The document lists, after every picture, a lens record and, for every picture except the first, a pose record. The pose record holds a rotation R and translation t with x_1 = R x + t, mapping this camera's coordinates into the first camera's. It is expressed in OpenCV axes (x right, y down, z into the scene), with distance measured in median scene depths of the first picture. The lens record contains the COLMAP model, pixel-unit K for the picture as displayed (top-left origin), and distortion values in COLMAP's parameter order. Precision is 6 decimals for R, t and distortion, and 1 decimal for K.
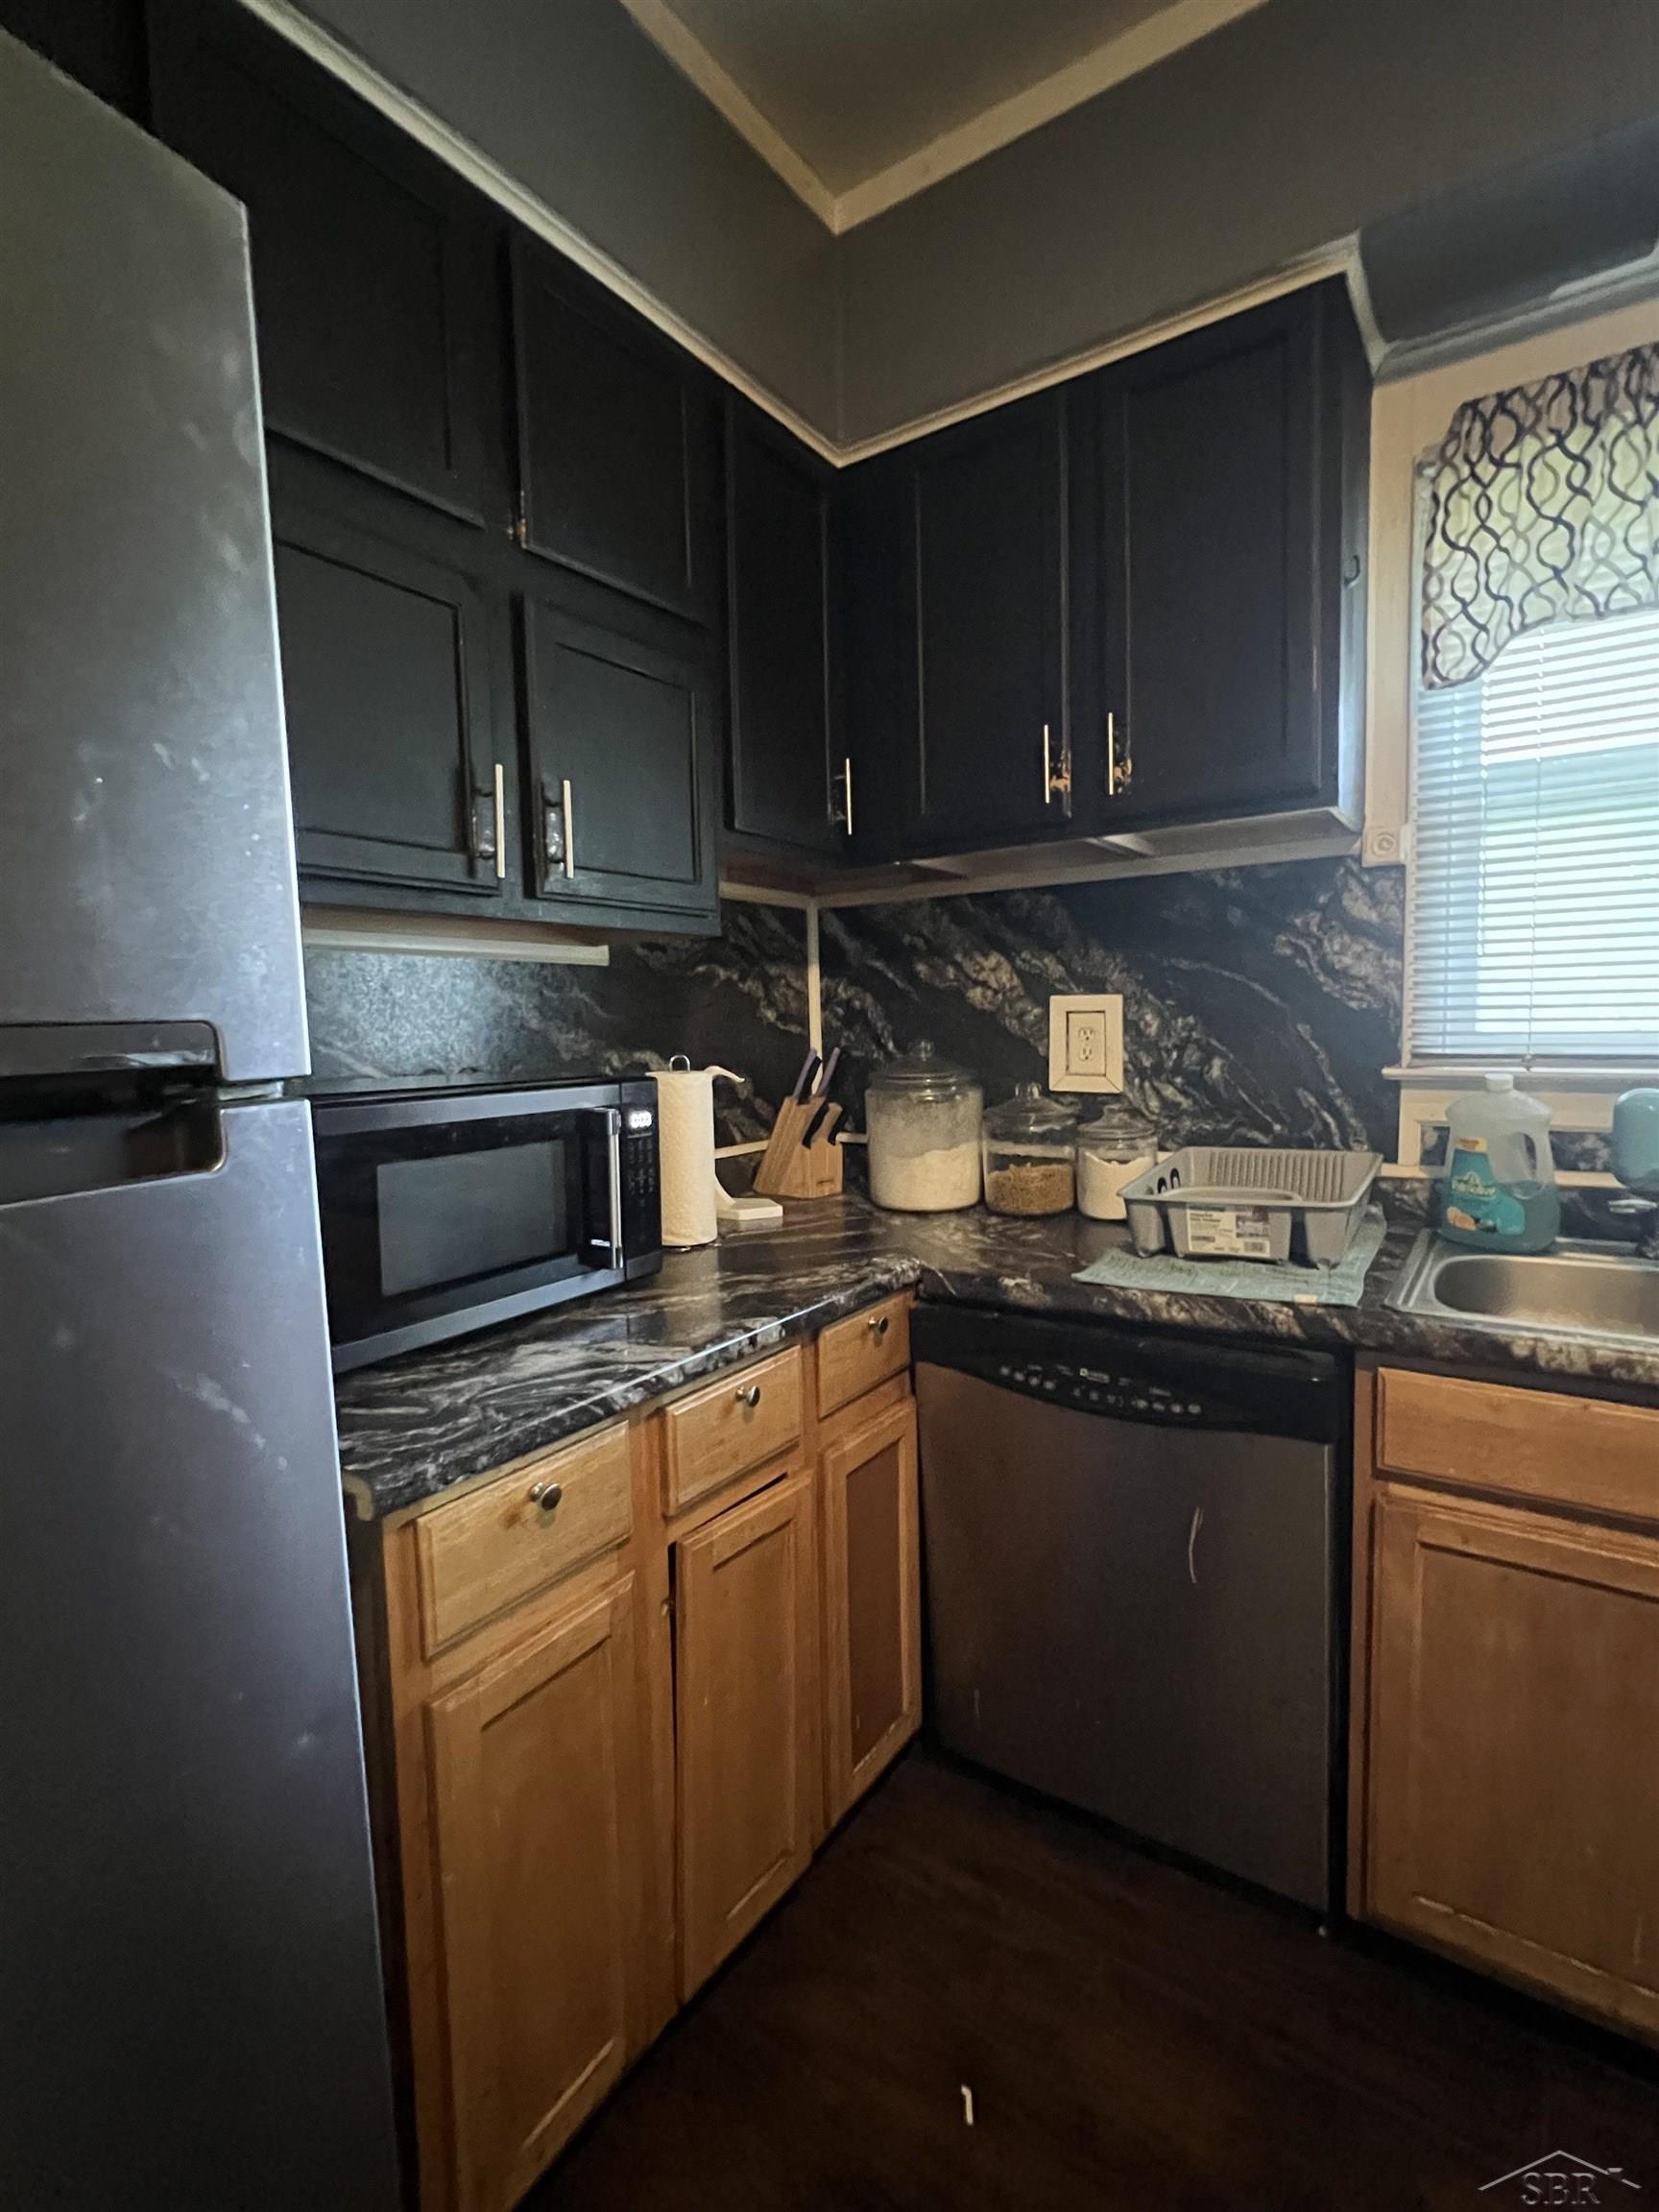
lens RADIAL K [[992.1, 0, 821.8], [0, 992.1, 1094.9], [0, 0, 1]] dist [0.000637, 0.000210]
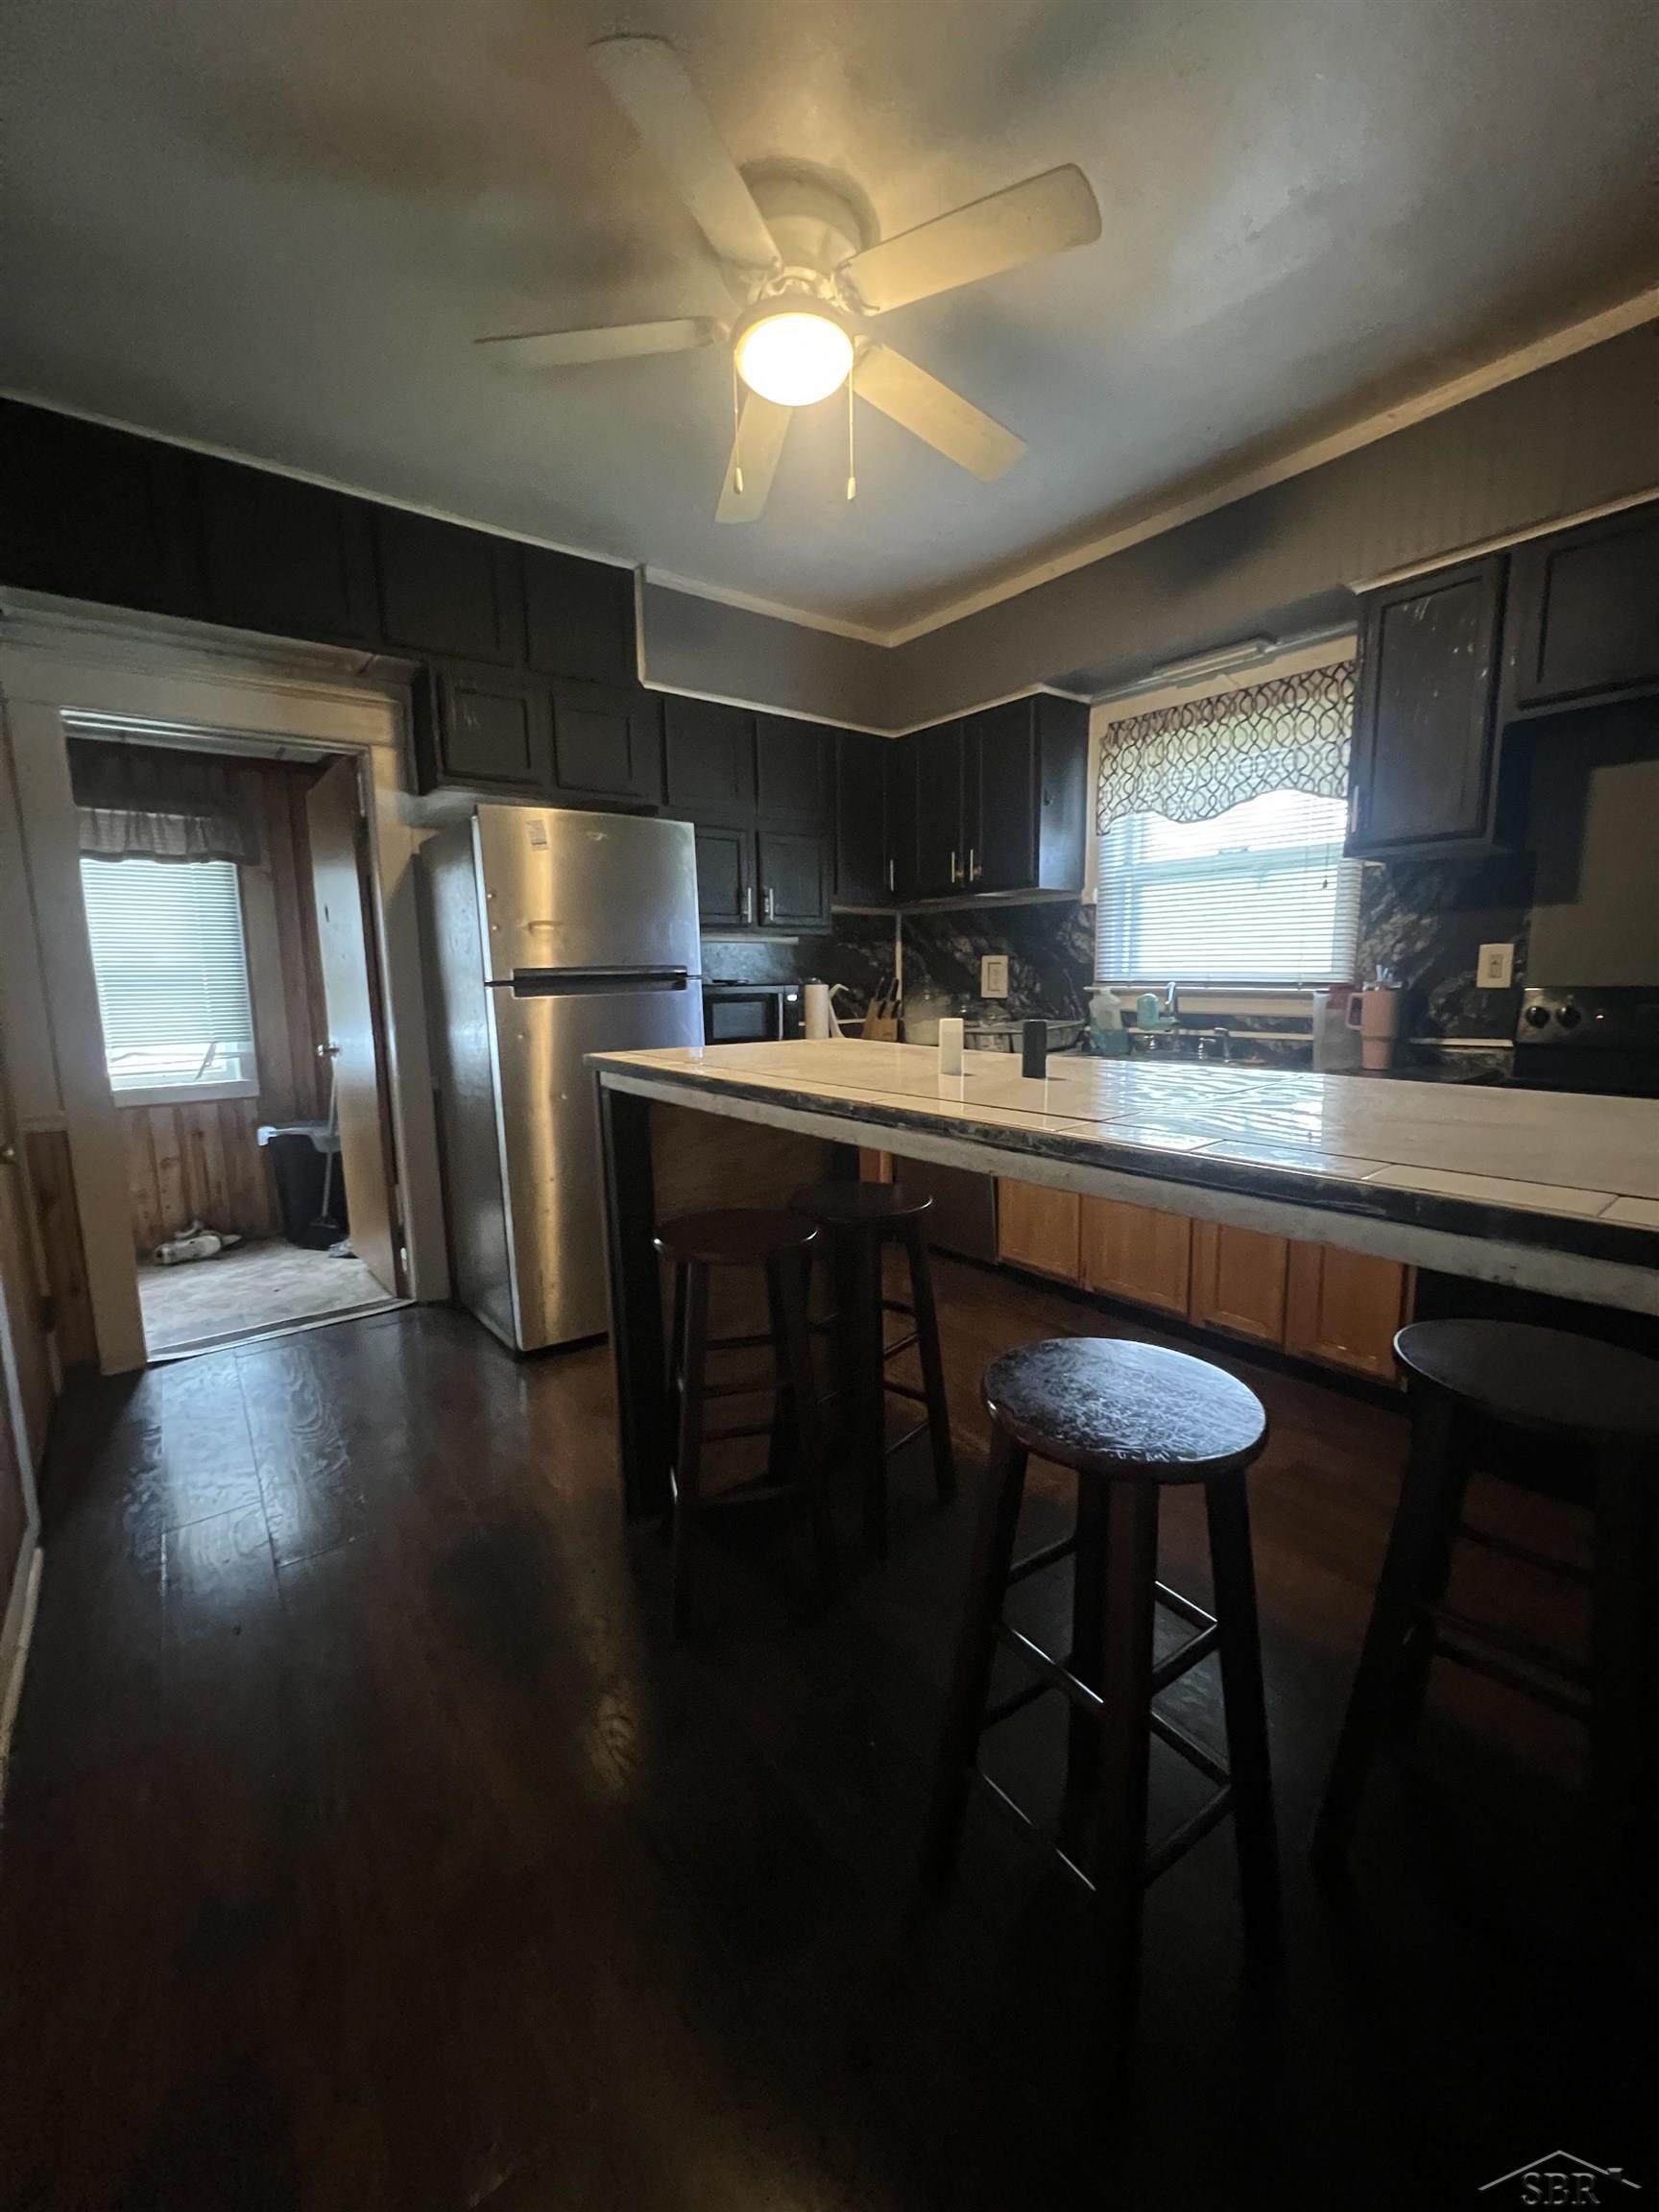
lens RADIAL K [[892.0, 0, 834.6], [0, 892.0, 1105.3], [0, 0, 1]] dist [-0.001684, 0.000696]
pose [[0.953830, 0.051806, -0.295844, 0.630279], [-0.028102, 0.996084, 0.083824, 0.097979], [0.299028, -0.071641, 0.951551, -1.313345]]
